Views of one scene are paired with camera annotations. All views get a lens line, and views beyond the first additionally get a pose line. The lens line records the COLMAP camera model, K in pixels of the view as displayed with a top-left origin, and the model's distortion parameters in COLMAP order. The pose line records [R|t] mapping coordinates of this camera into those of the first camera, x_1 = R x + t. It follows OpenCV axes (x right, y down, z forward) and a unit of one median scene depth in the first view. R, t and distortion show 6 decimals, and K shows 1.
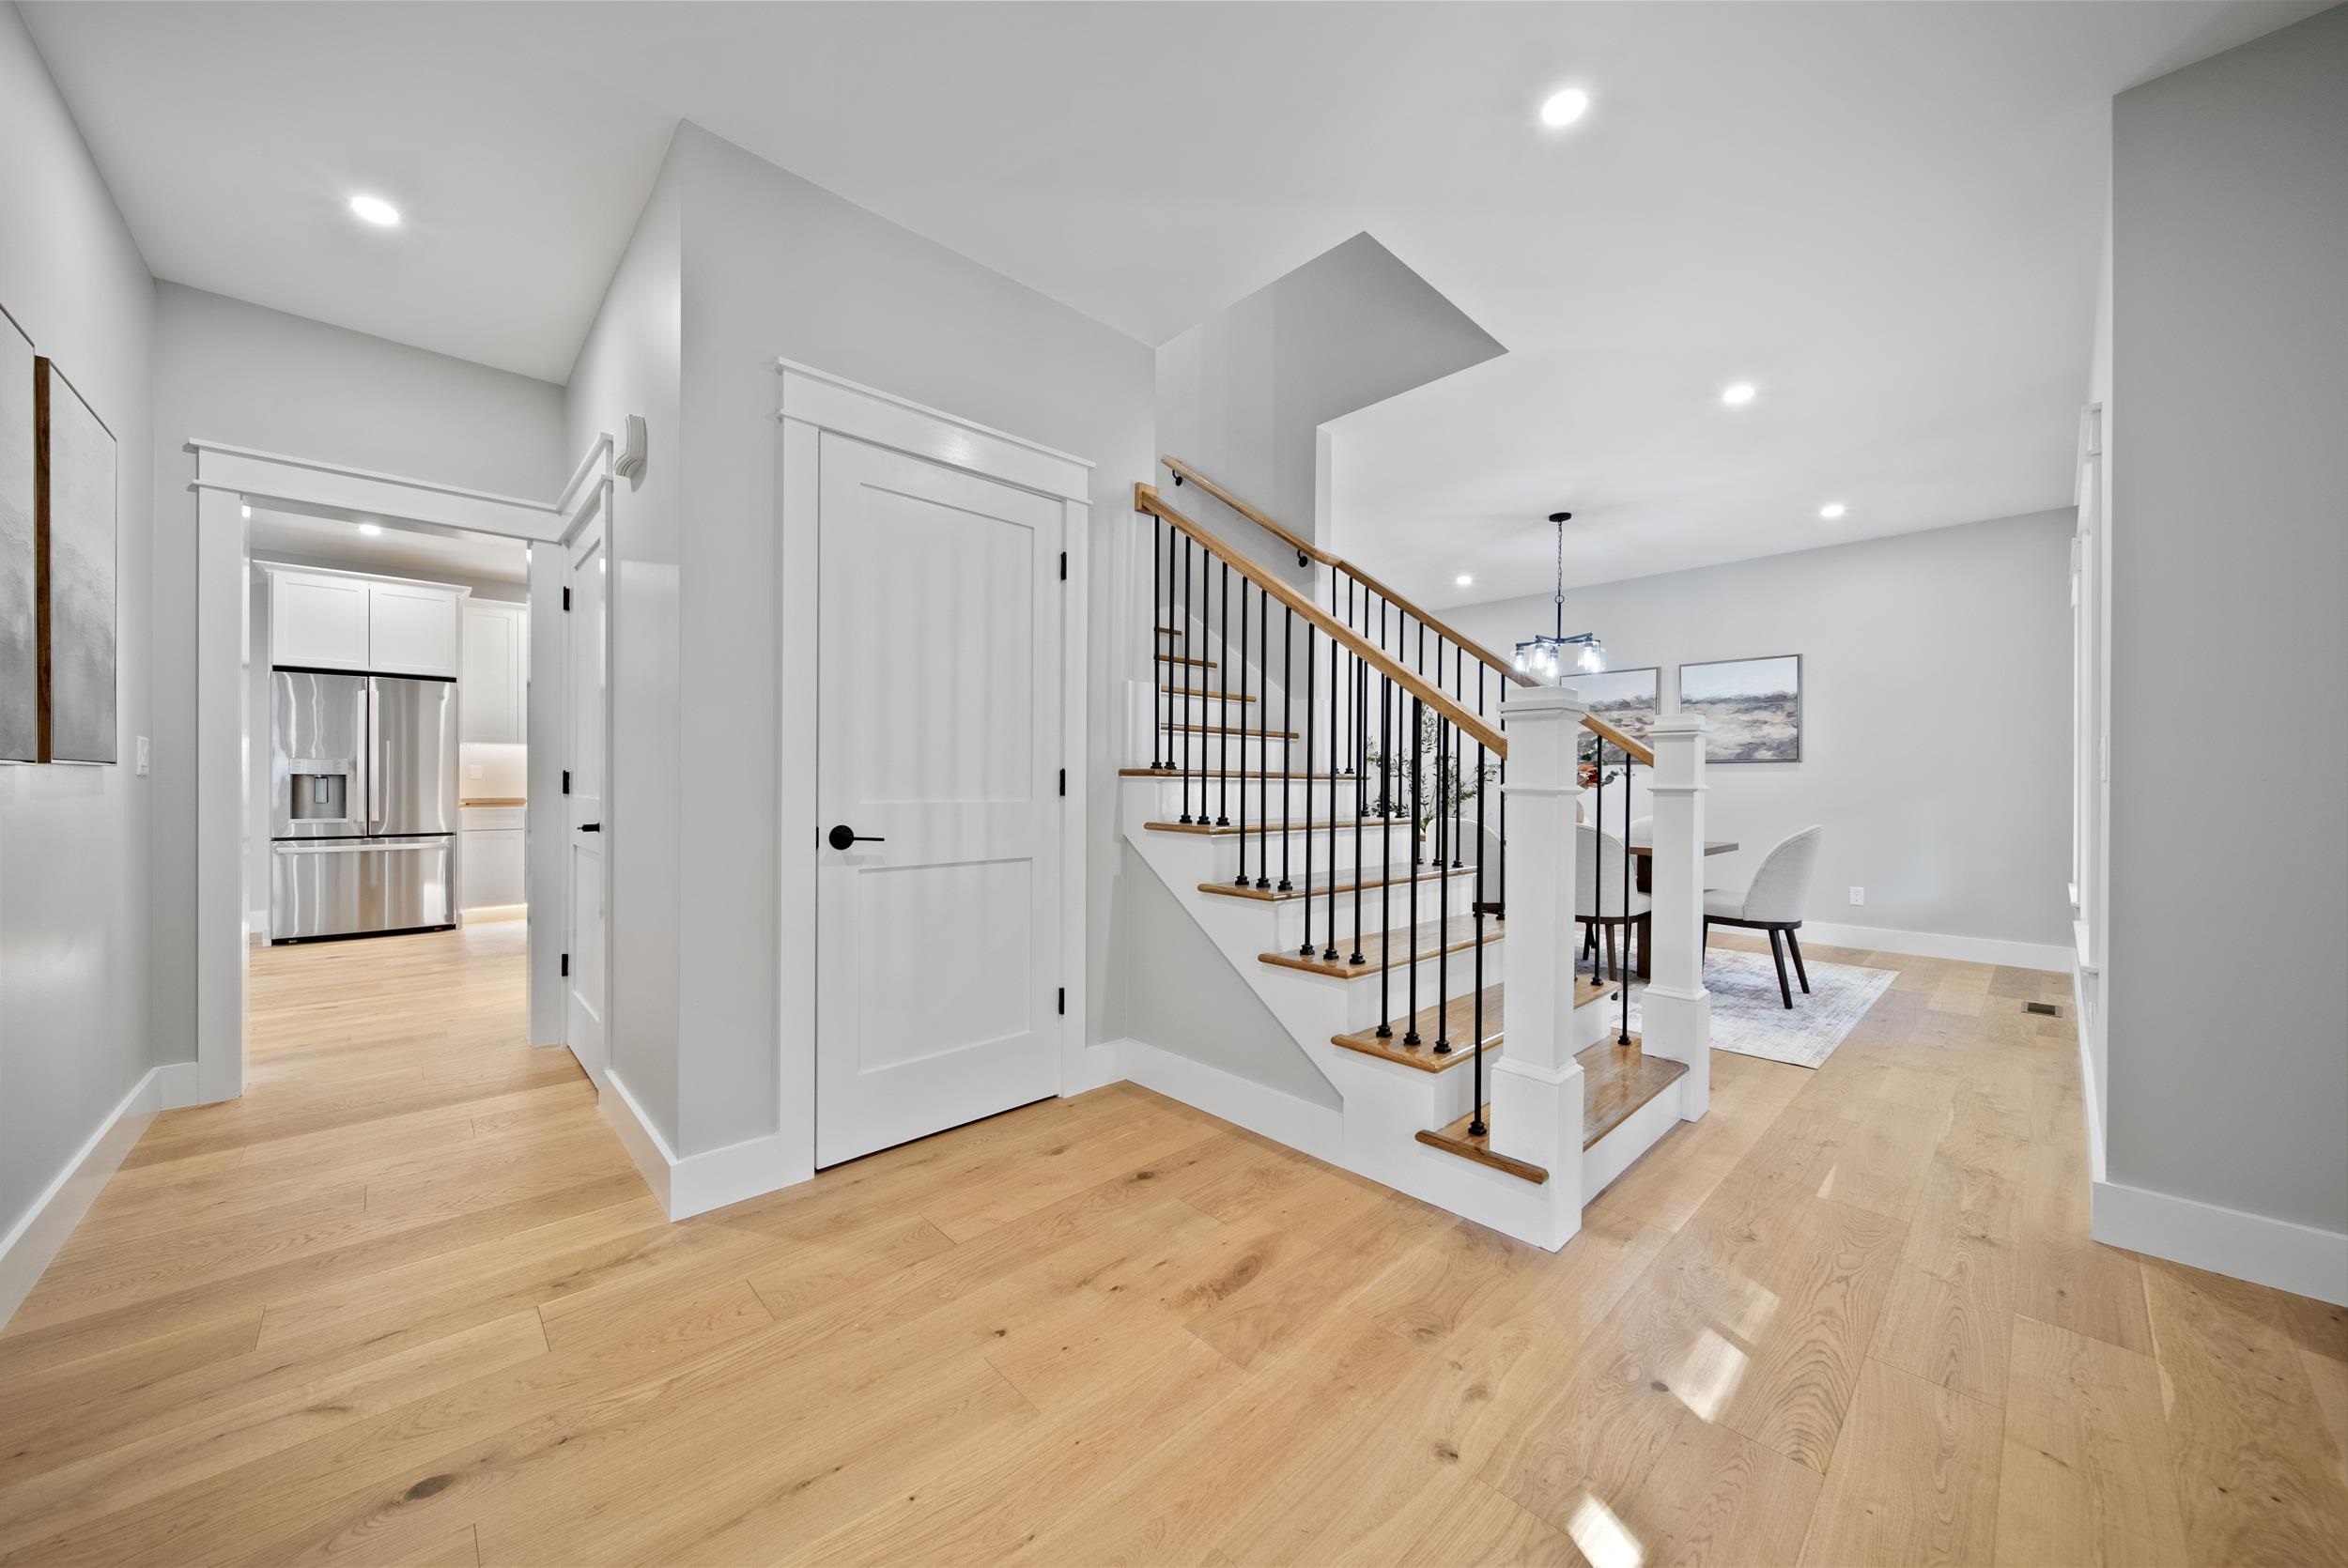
lens RADIAL K [[830.1, 0, 1175.0], [0, 830.1, 789.5], [0, 0, 1]] dist [0.001928, -0.002580]
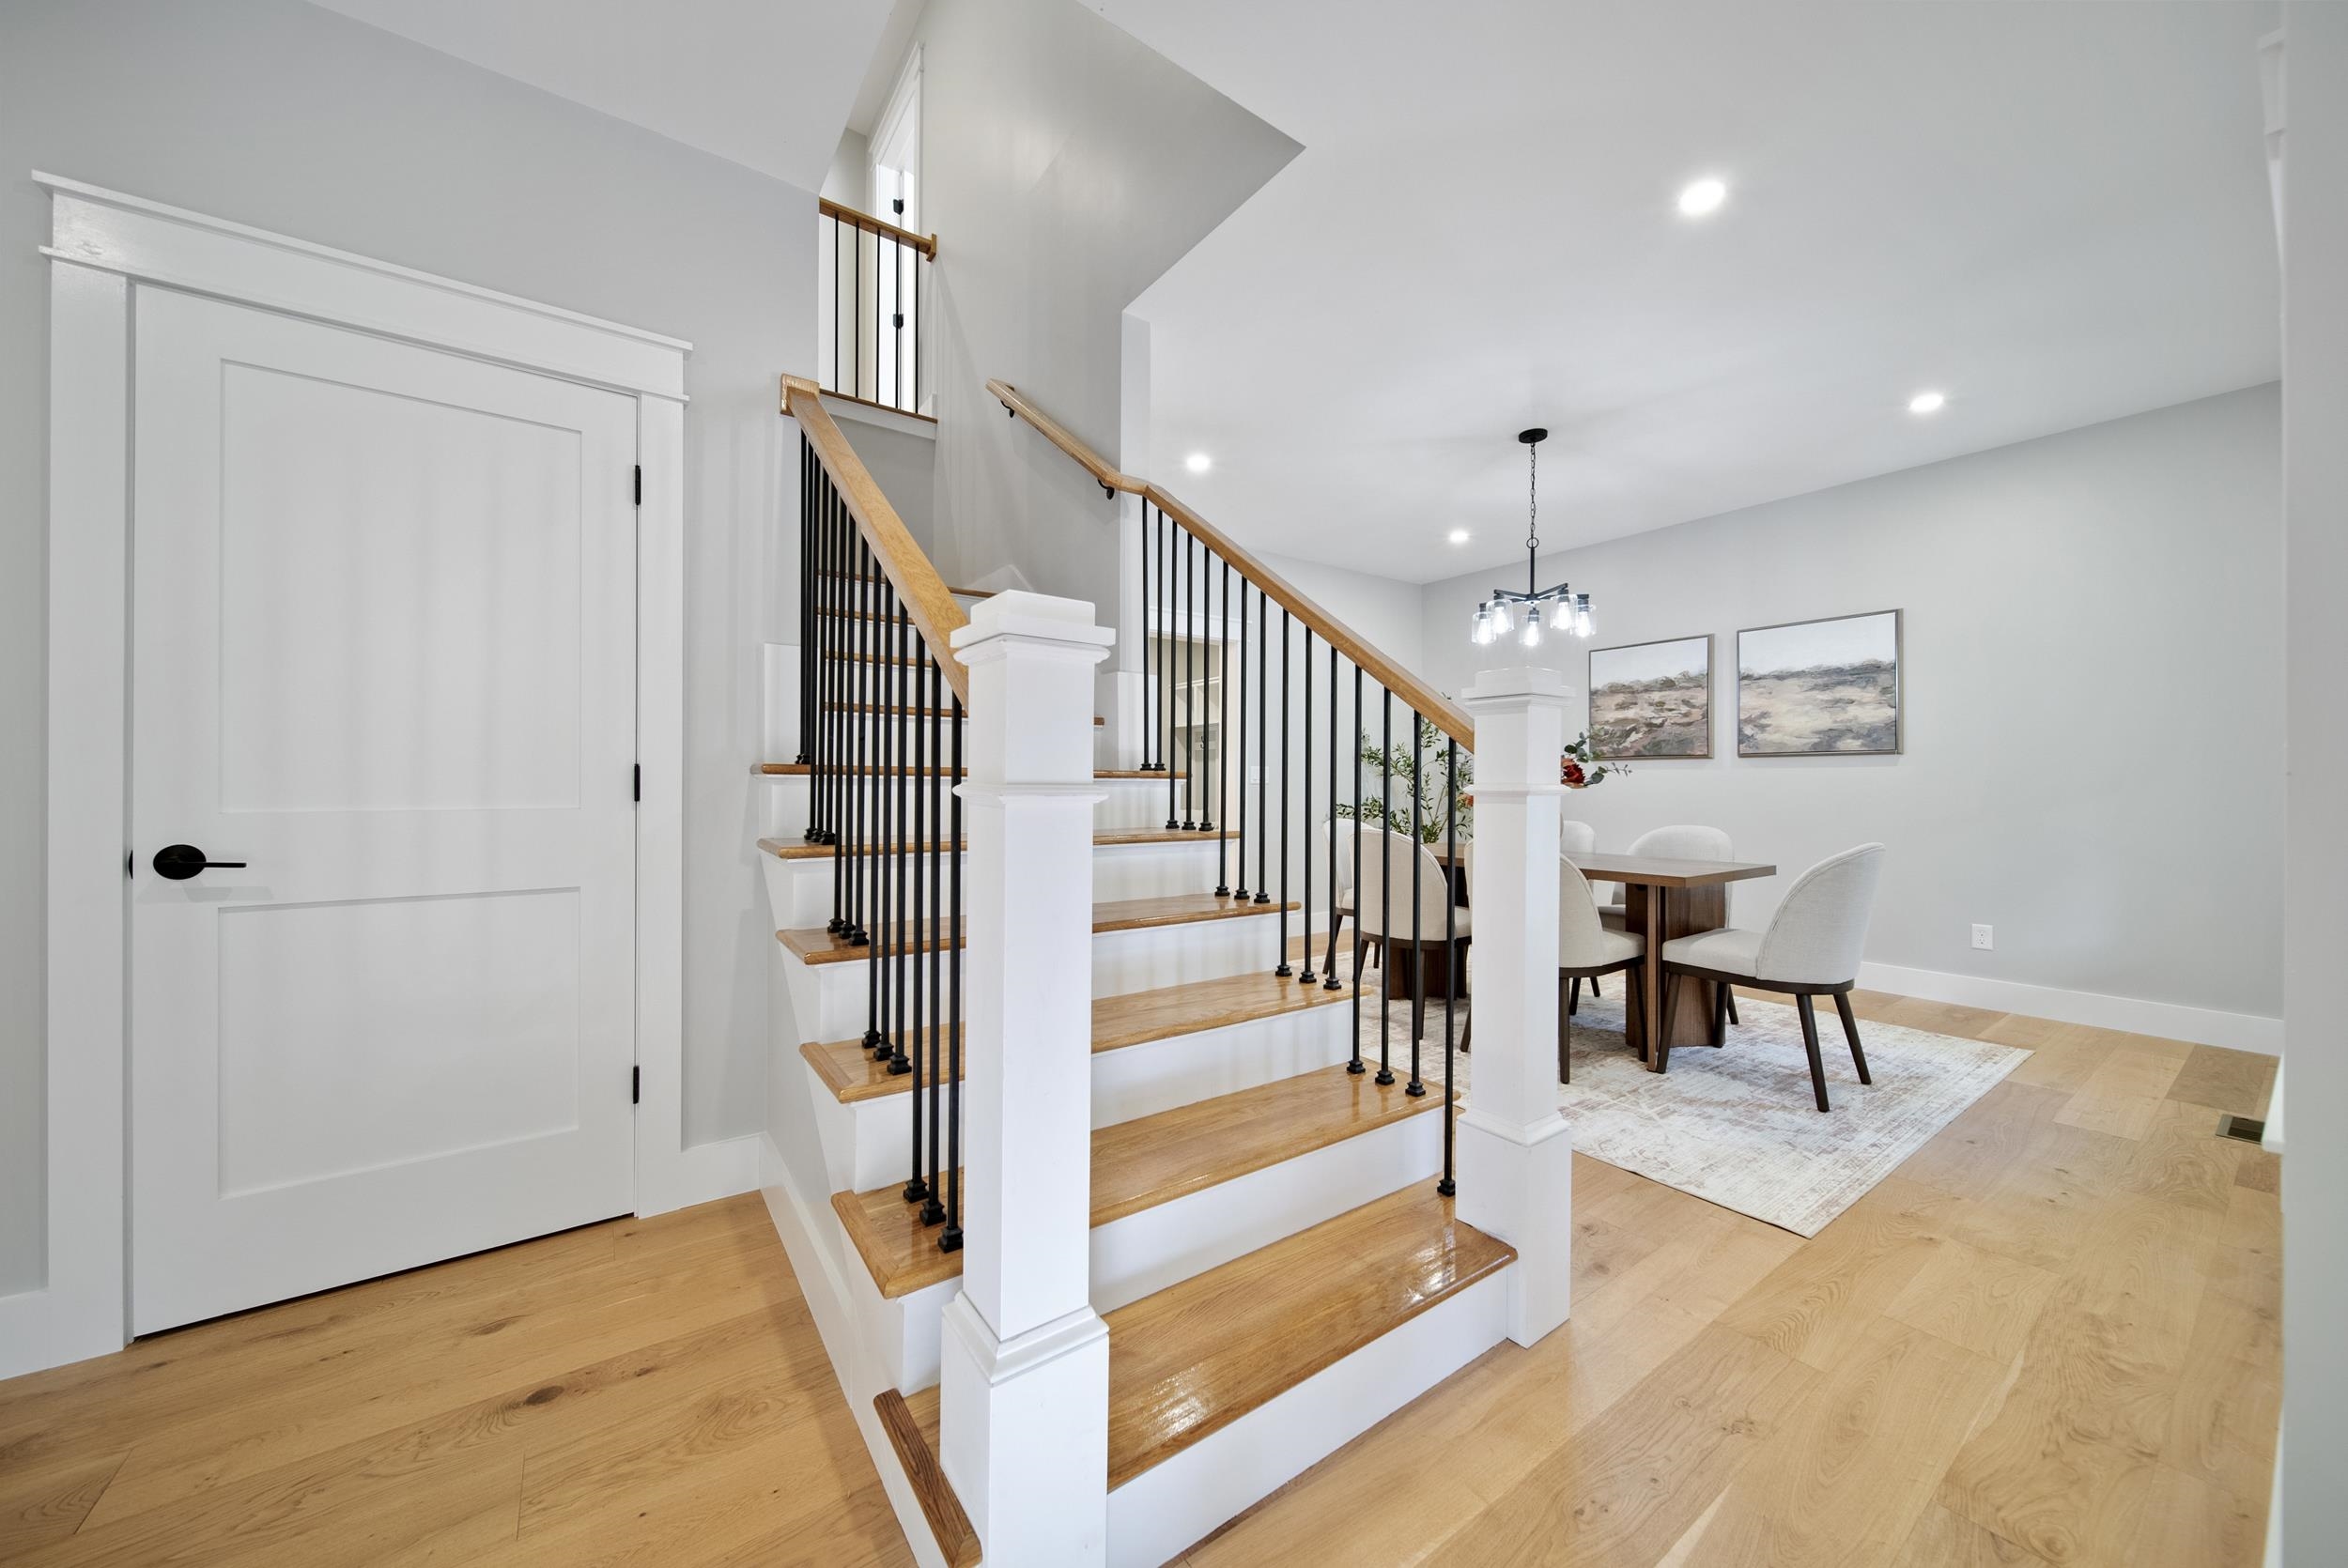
lens RADIAL K [[830.1, 0, 1175.0], [0, 830.1, 789.5], [0, 0, 1]] dist [0.001928, -0.002580]
pose [[0.990103, -0.002457, -0.140321, 0.286908], [0.002024, 0.999993, -0.003229, 0.000126], [0.140328, 0.002913, 0.990101, 0.231139]]
